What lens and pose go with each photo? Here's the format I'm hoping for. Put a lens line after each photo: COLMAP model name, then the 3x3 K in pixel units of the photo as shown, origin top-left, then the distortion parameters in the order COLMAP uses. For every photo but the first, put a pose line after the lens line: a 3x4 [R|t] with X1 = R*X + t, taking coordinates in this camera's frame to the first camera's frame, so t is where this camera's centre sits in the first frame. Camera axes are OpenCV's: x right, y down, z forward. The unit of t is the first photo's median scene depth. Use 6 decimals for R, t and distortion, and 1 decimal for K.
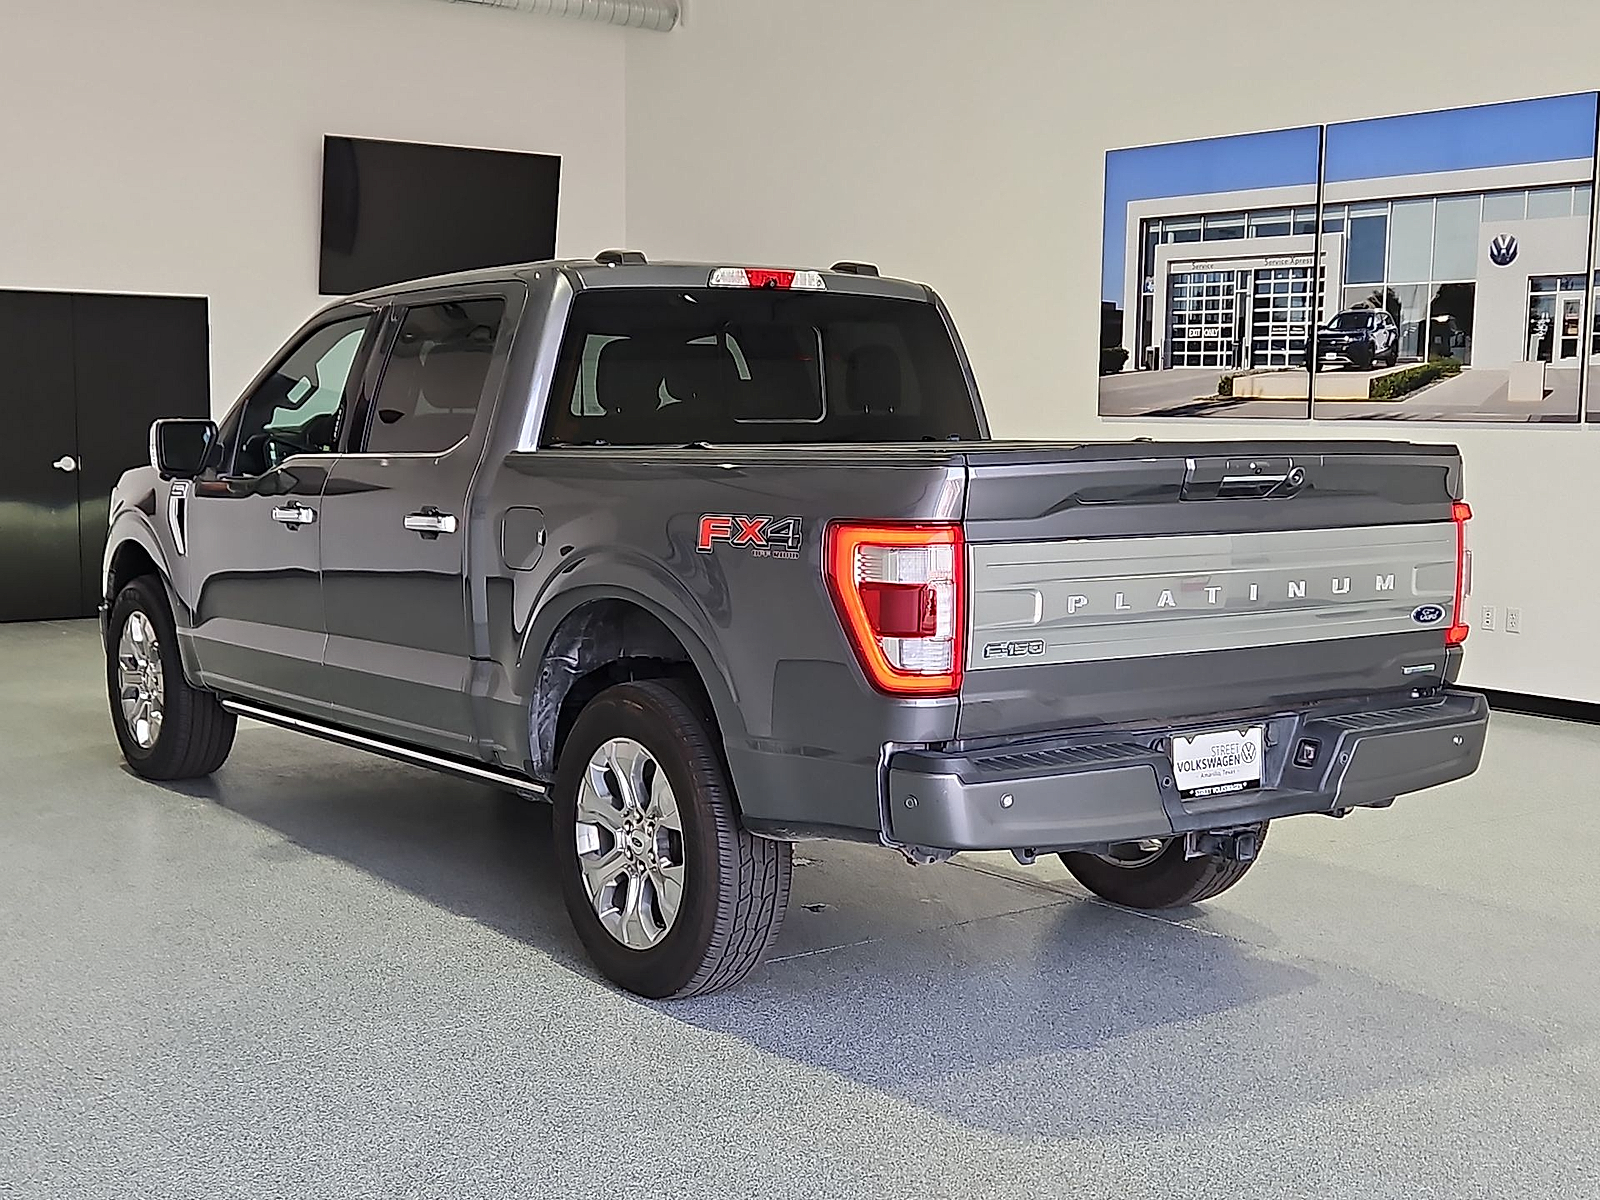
lens RADIAL K [[2193.1, 0, 847.4], [0, 2193.1, 647.4], [0, 0, 1]] dist [0.073801, -0.042354]
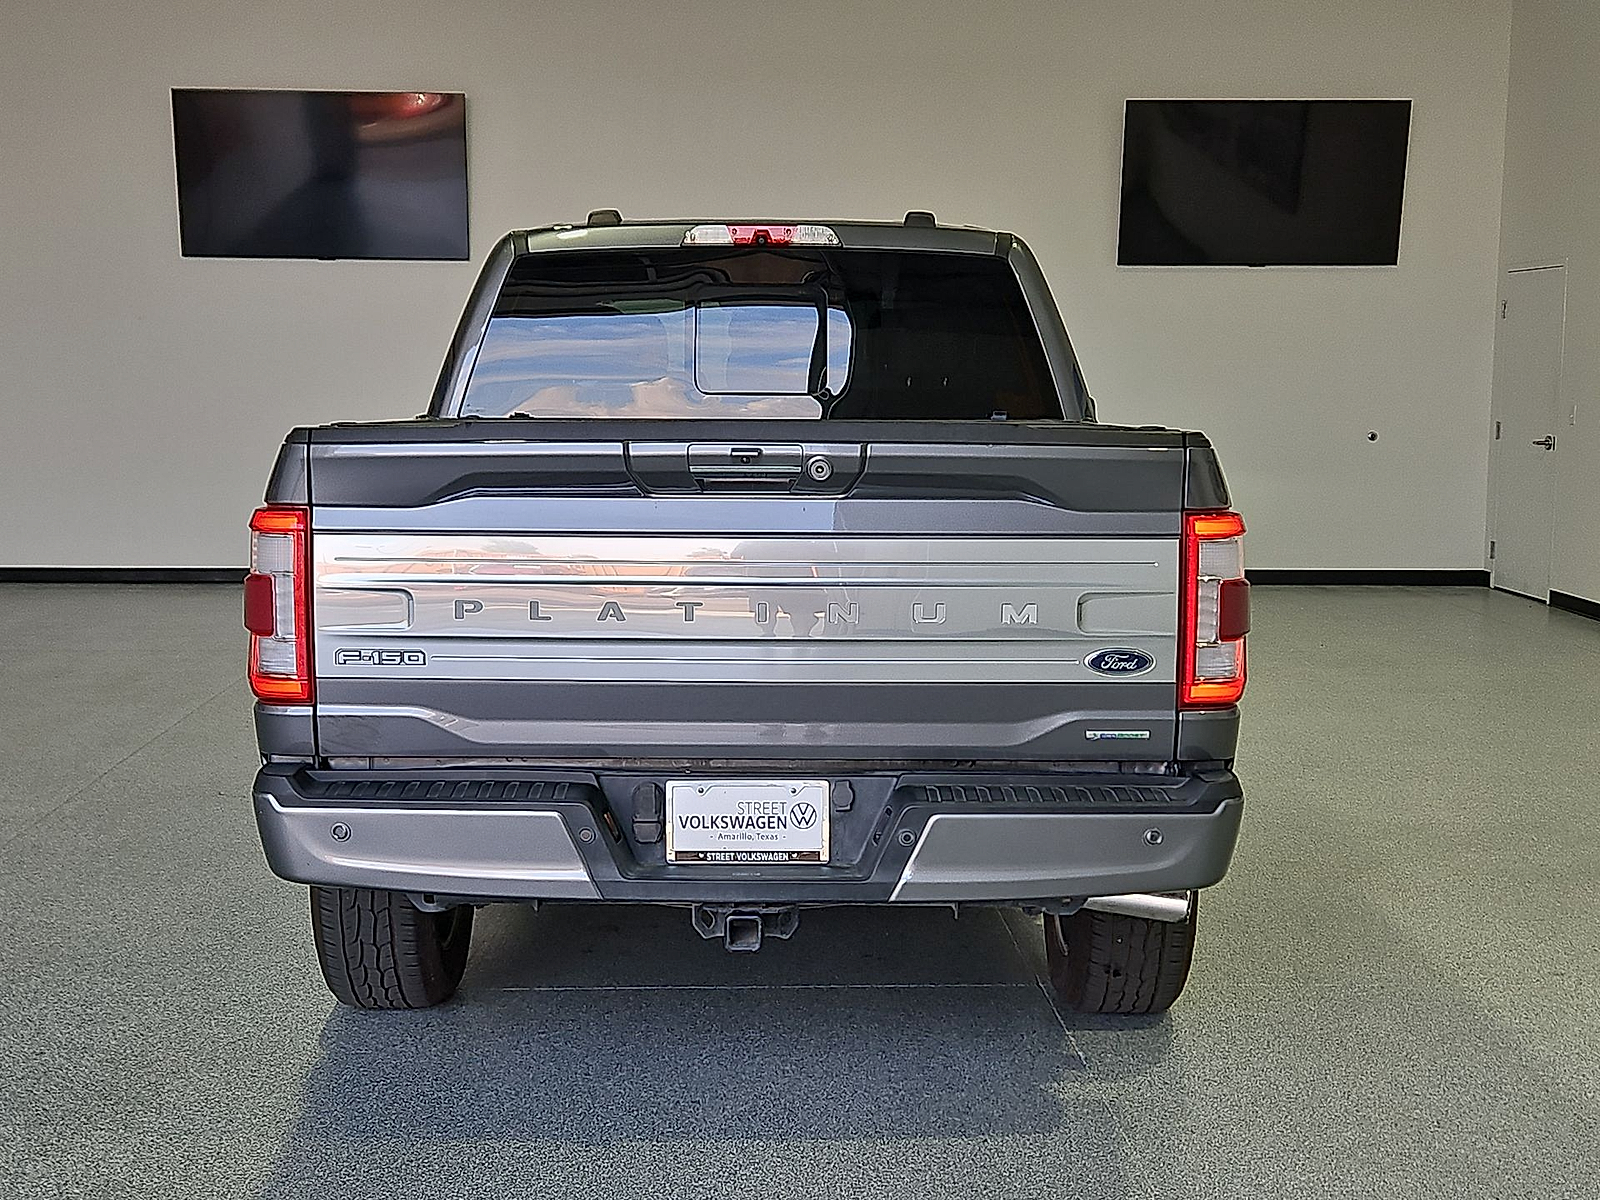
lens RADIAL K [[2253.0, 0, 800.0], [0, 2253.0, 600.0], [0, 0, 1]] dist [0.024678, -0.022930]
pose [[0.801516, 0.063351, -0.594608, 0.302539], [-0.070185, 0.997466, 0.011666, -0.017883], [0.593840, 0.032382, 0.803931, 0.158366]]
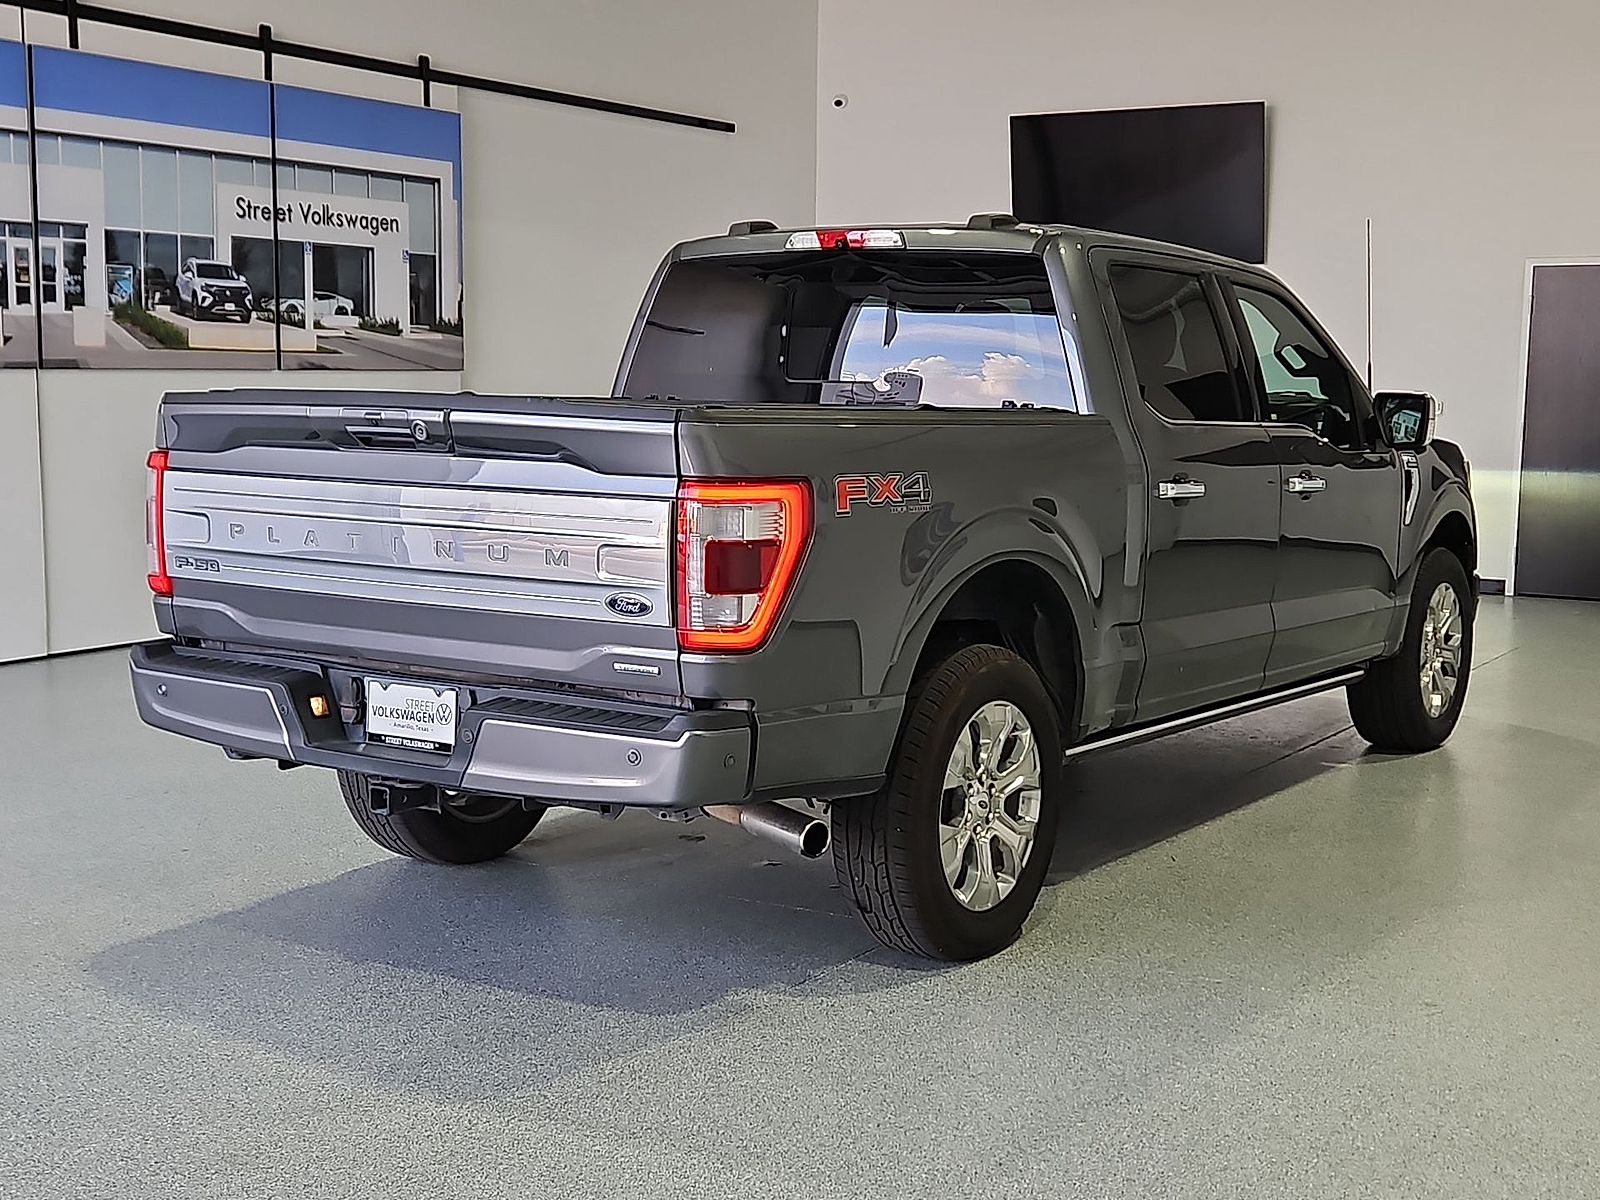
lens RADIAL K [[2253.0, 0, 800.0], [0, 2253.0, 600.0], [0, 0, 1]] dist [0.024678, -0.022930]
pose [[0.324994, 0.102574, -0.940137, 0.535989], [-0.120734, 0.990466, 0.066329, -0.040207], [0.937978, 0.091950, 0.334279, 0.371746]]
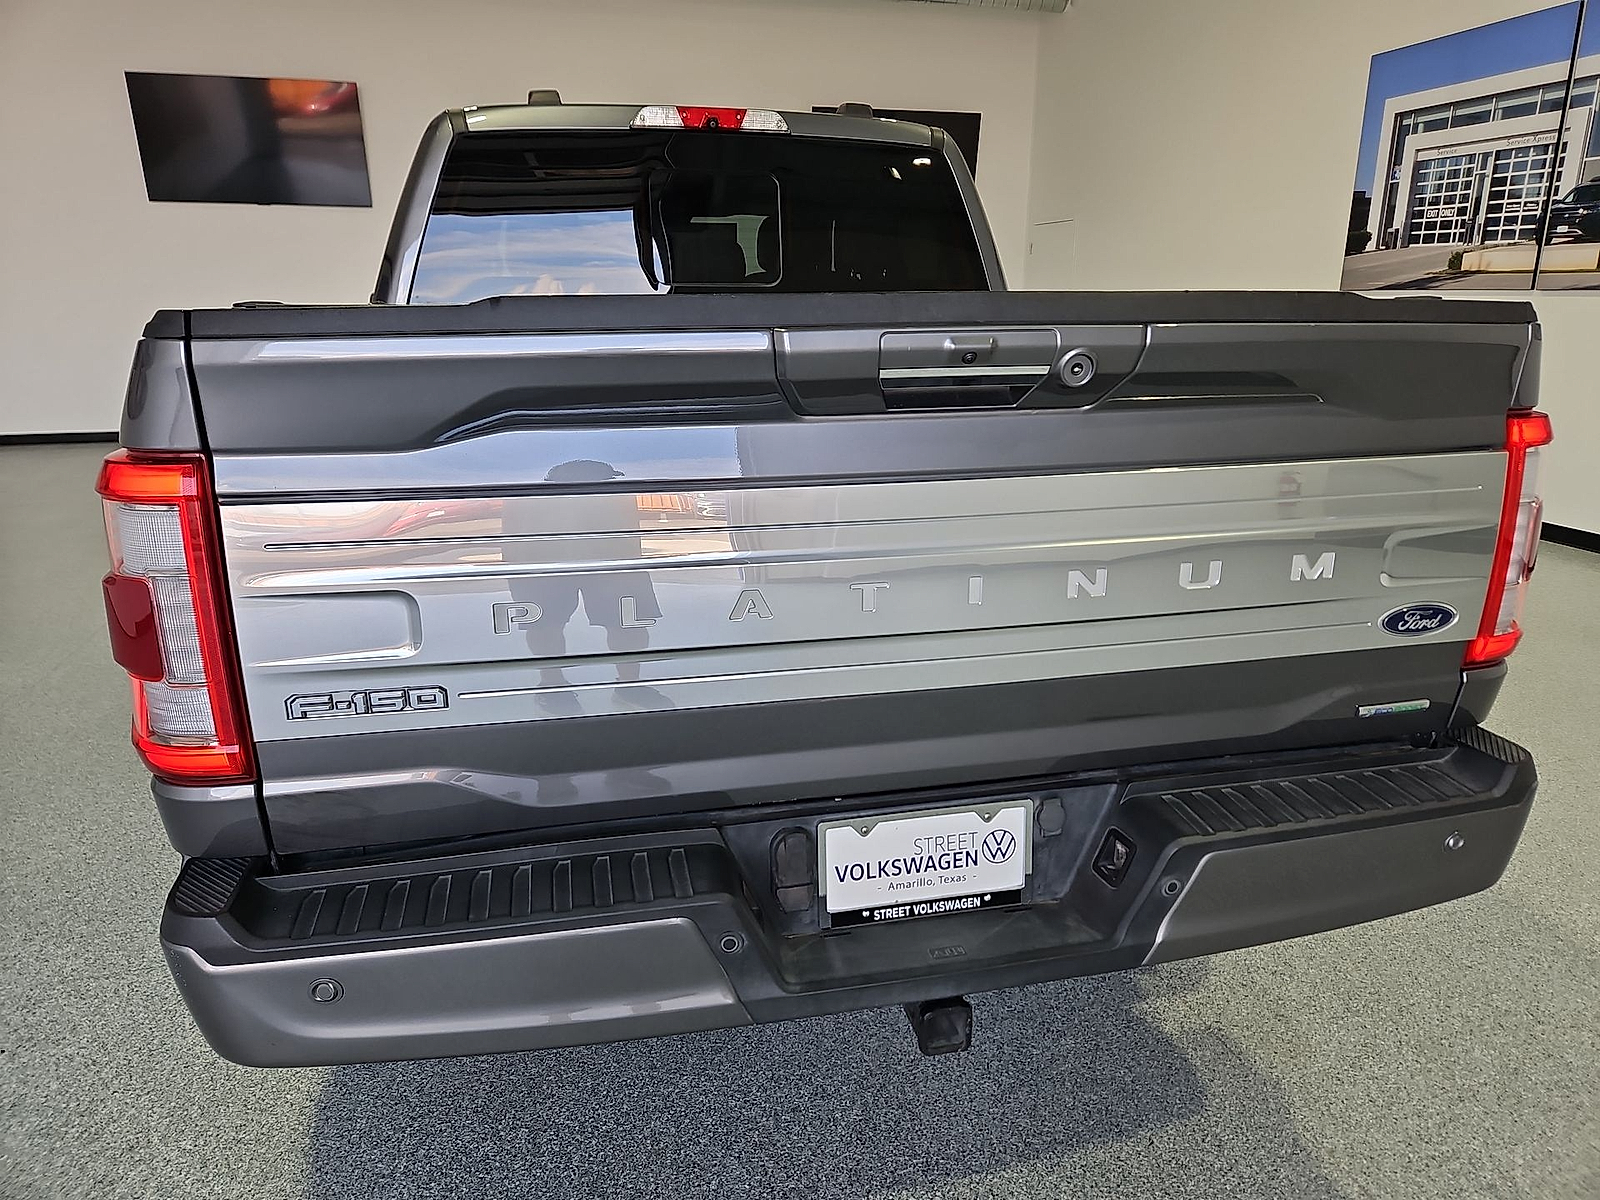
lens RADIAL K [[1096.8, 0, 820.6], [0, 1096.8, 594.9], [0, 0, 1]] dist [0.057585, -0.048757]
pose [[0.917506, 0.099161, -0.385163, 0.112490], [-0.039188, 0.986248, 0.160561, -0.028941], [0.395788, -0.132222, 0.908774, 0.332746]]
